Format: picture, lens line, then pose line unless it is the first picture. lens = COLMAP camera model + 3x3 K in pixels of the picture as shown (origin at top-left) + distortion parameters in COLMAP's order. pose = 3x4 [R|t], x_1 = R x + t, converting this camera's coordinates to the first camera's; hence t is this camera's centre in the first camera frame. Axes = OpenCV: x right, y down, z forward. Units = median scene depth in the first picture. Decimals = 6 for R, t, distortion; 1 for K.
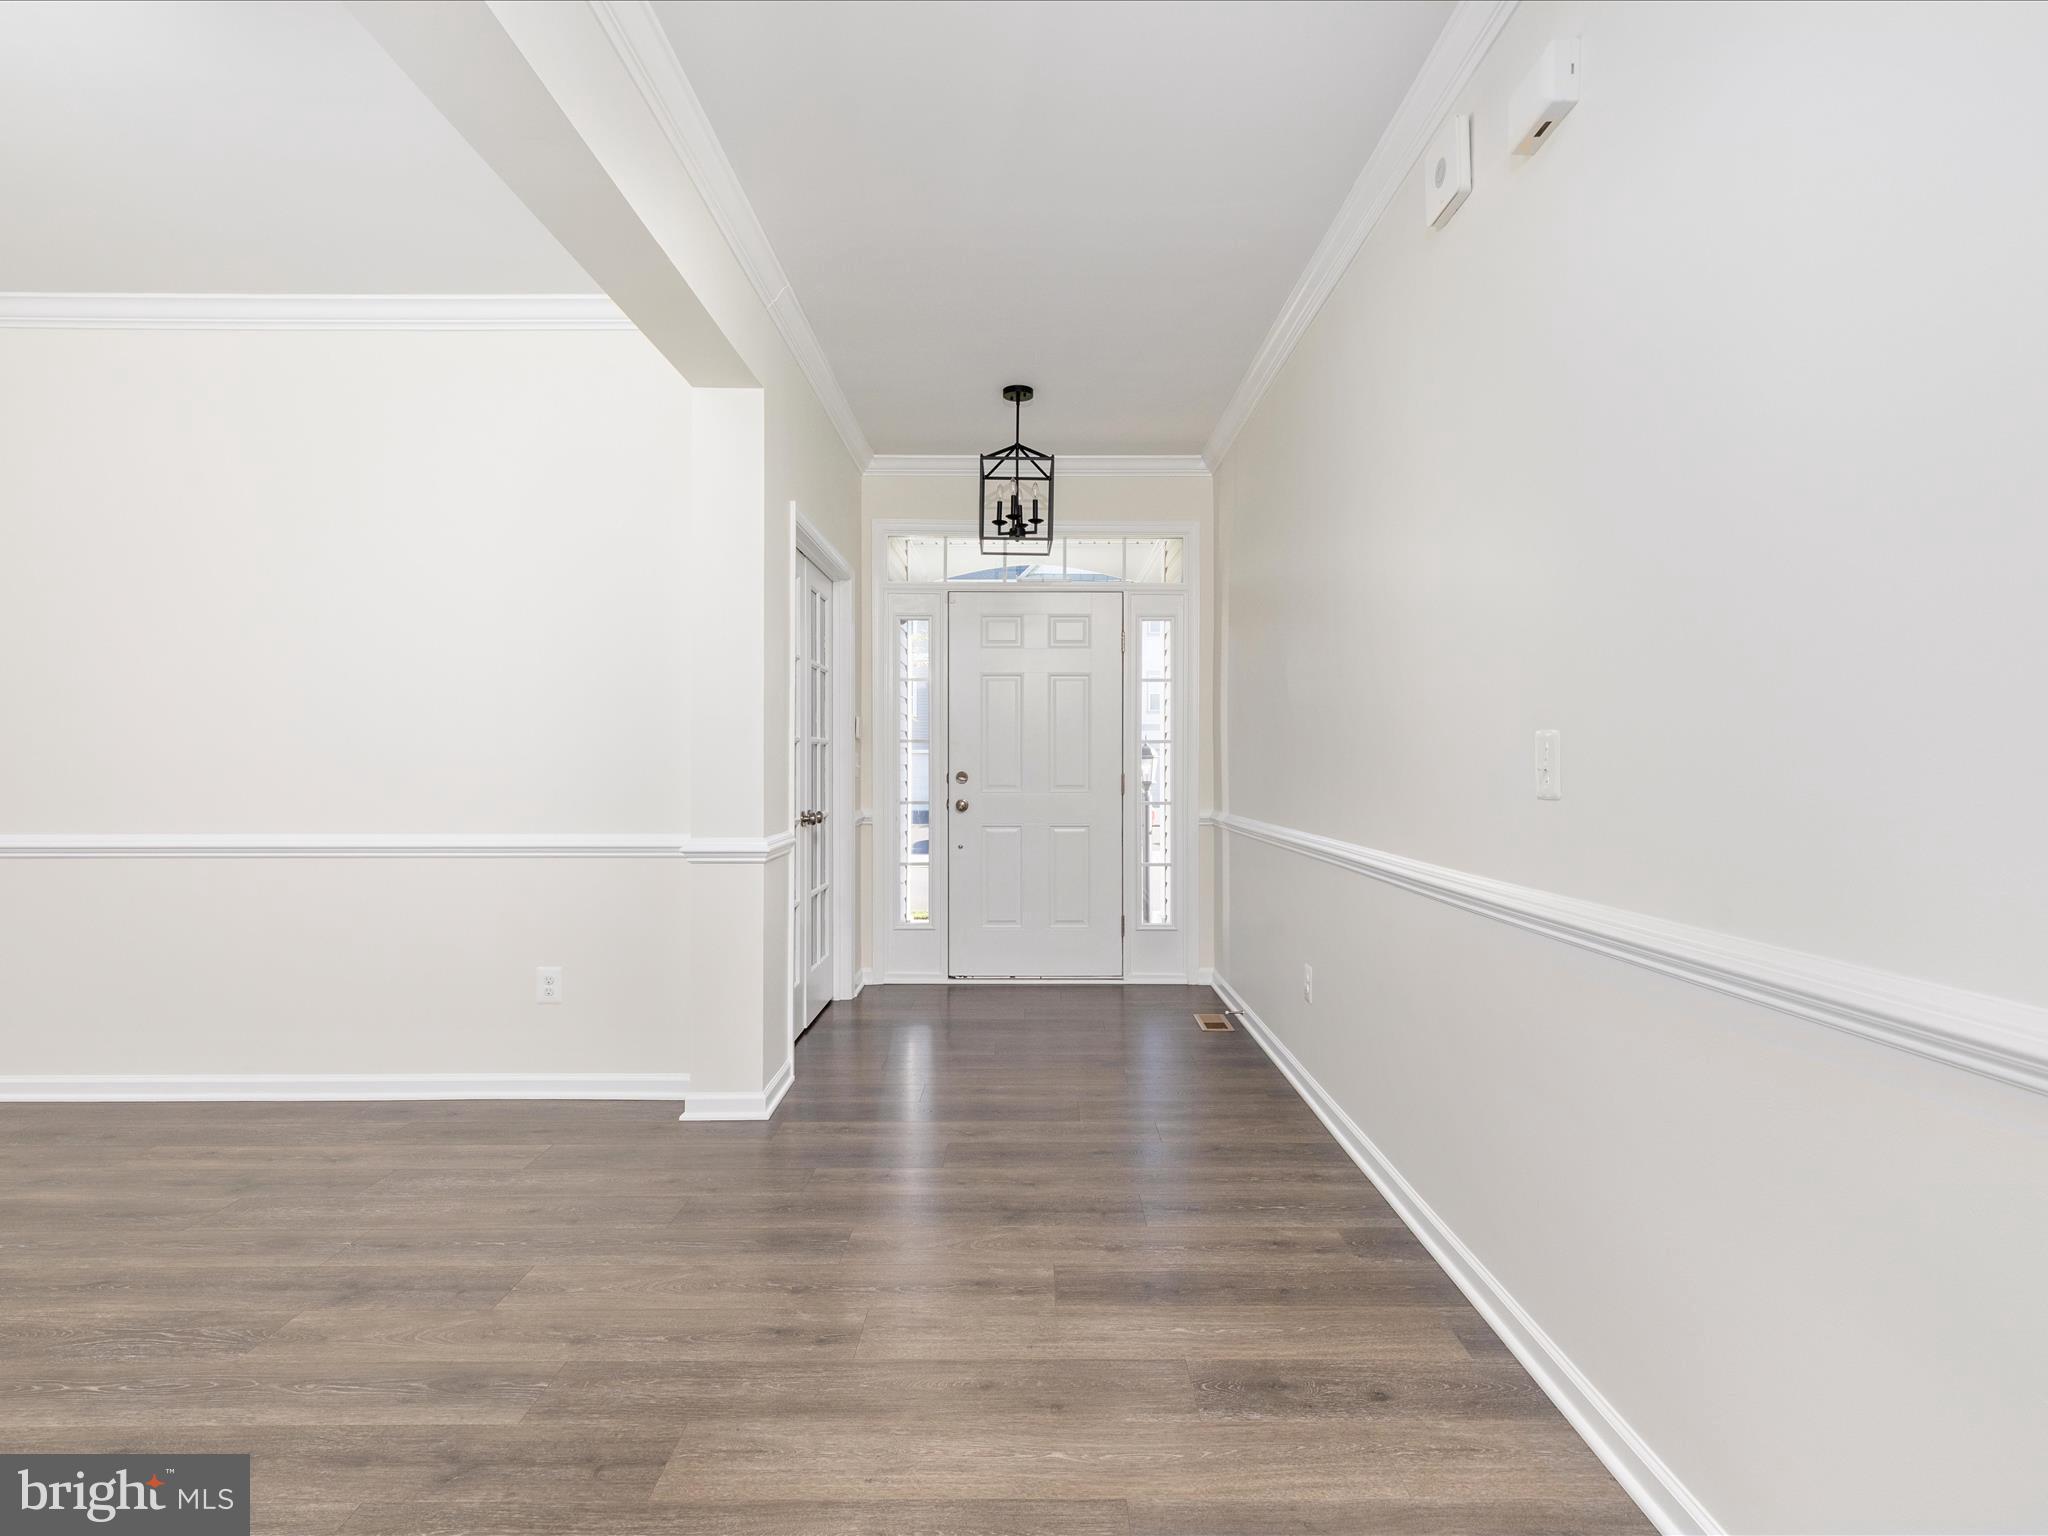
lens RADIAL K [[1047.7, 0, 1025.7], [0, 1047.7, 761.7], [0, 0, 1]] dist [0.000883, 0.001307]
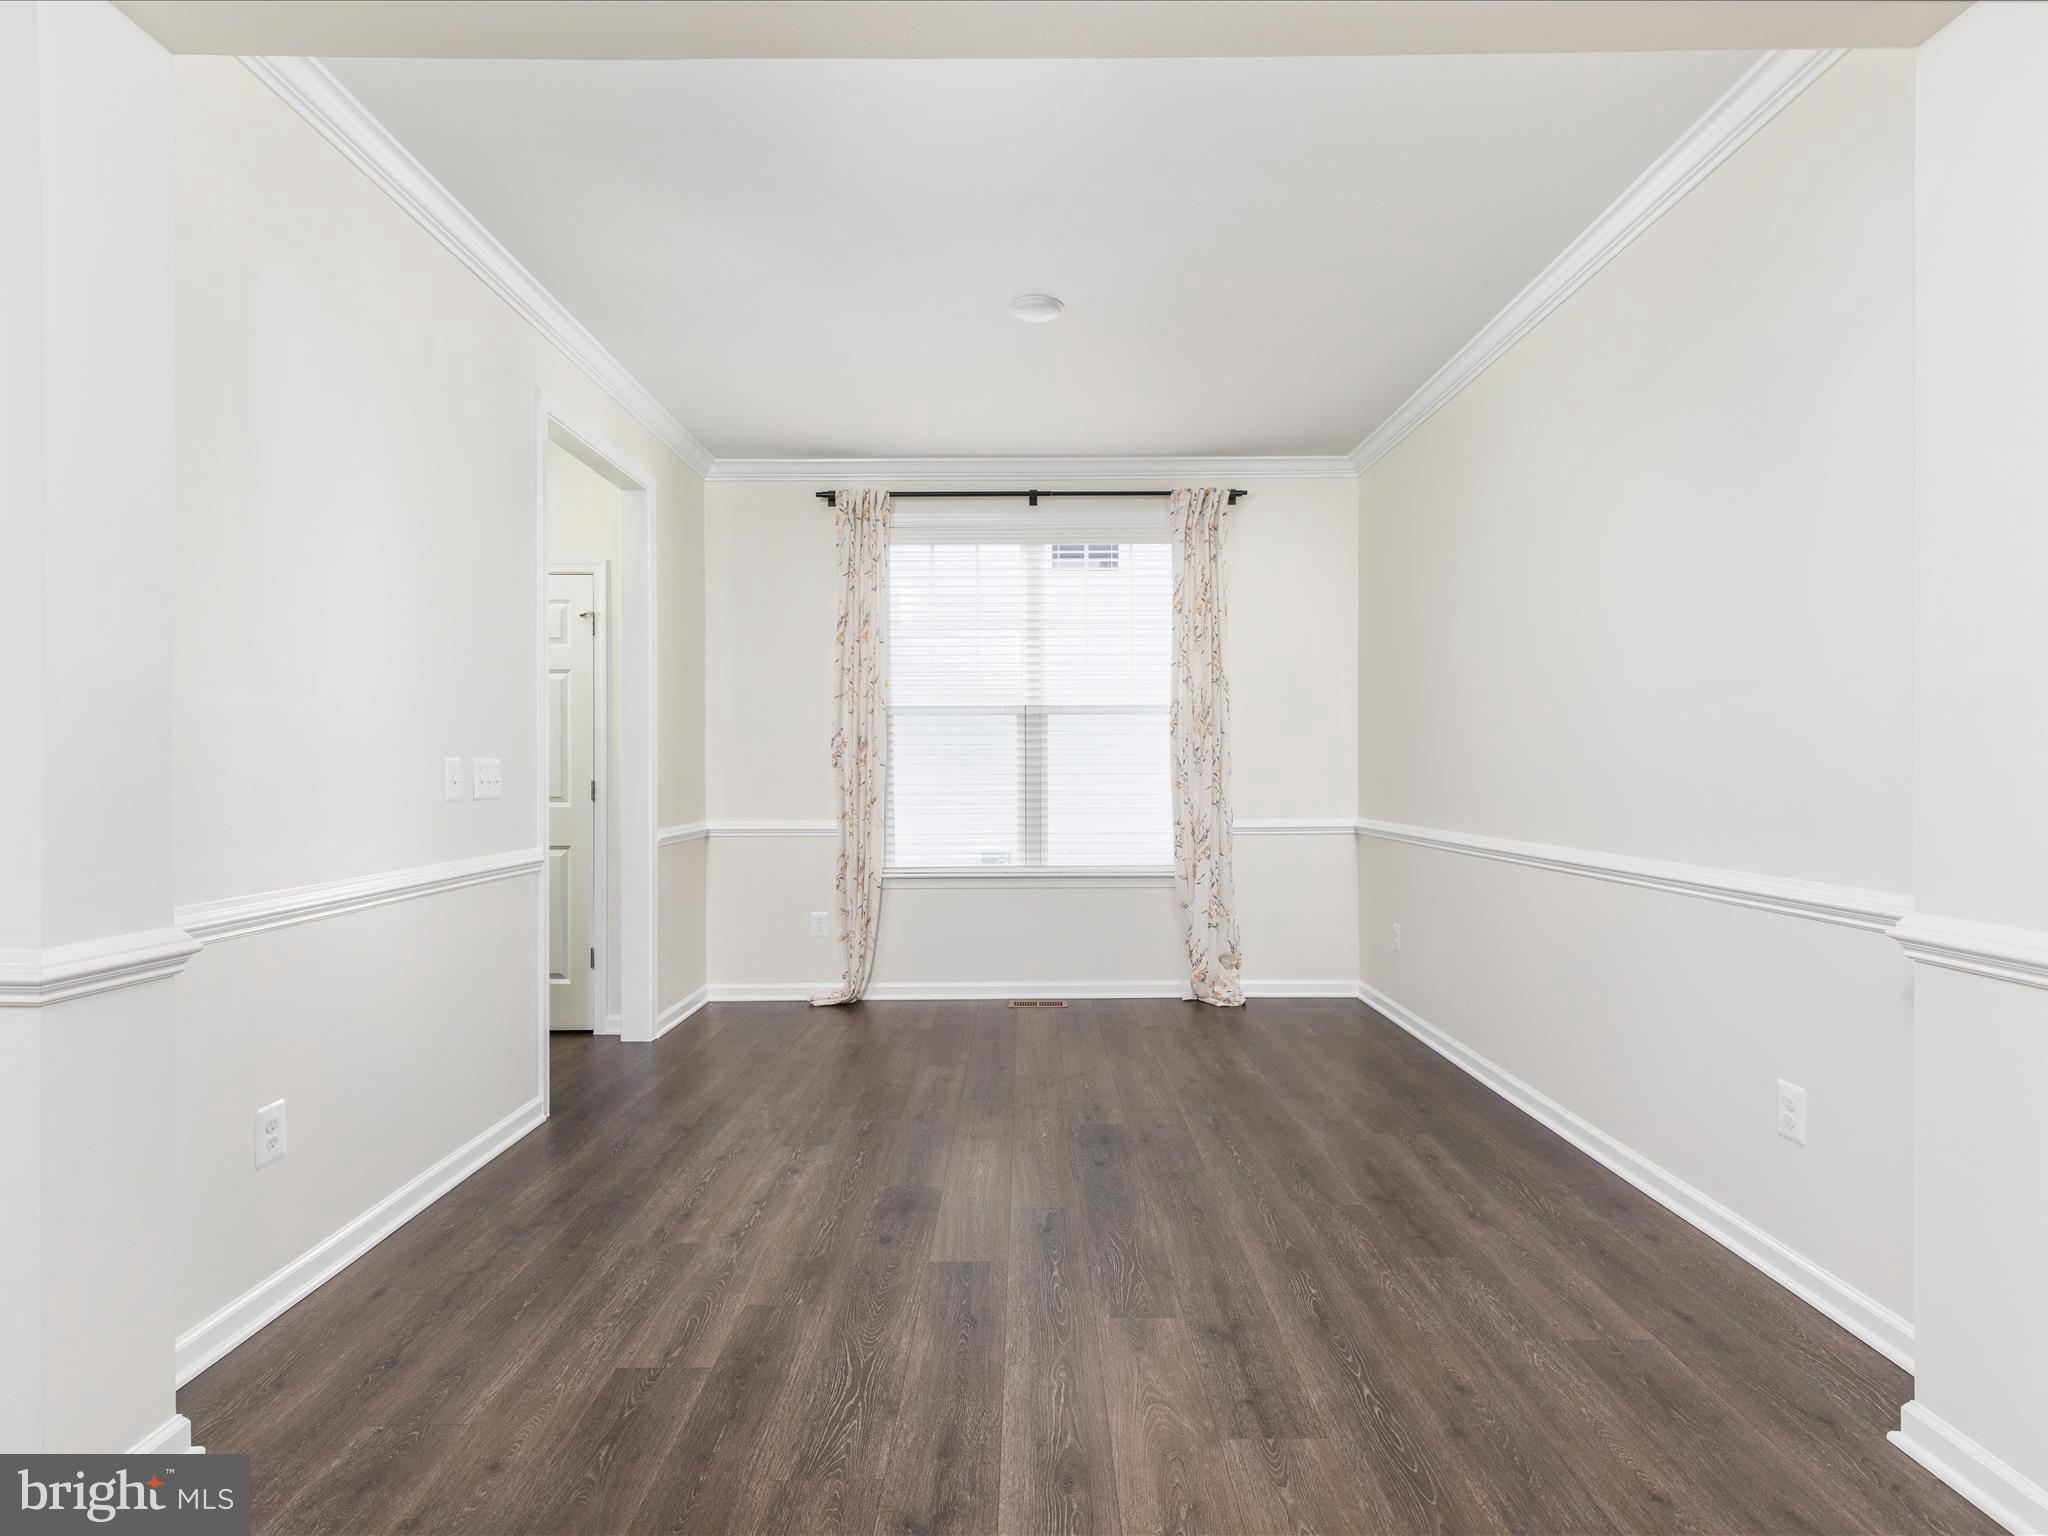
lens RADIAL K [[1047.7, 0, 1019.1], [0, 1047.7, 774.7], [0, 0, 1]] dist [0.000883, 0.001307]
pose [[-0.004215, 0.001481, -0.999990, 0.223533], [0.003446, 0.999993, 0.001467, 0.010344], [0.999985, -0.003440, -0.004220, 0.654822]]
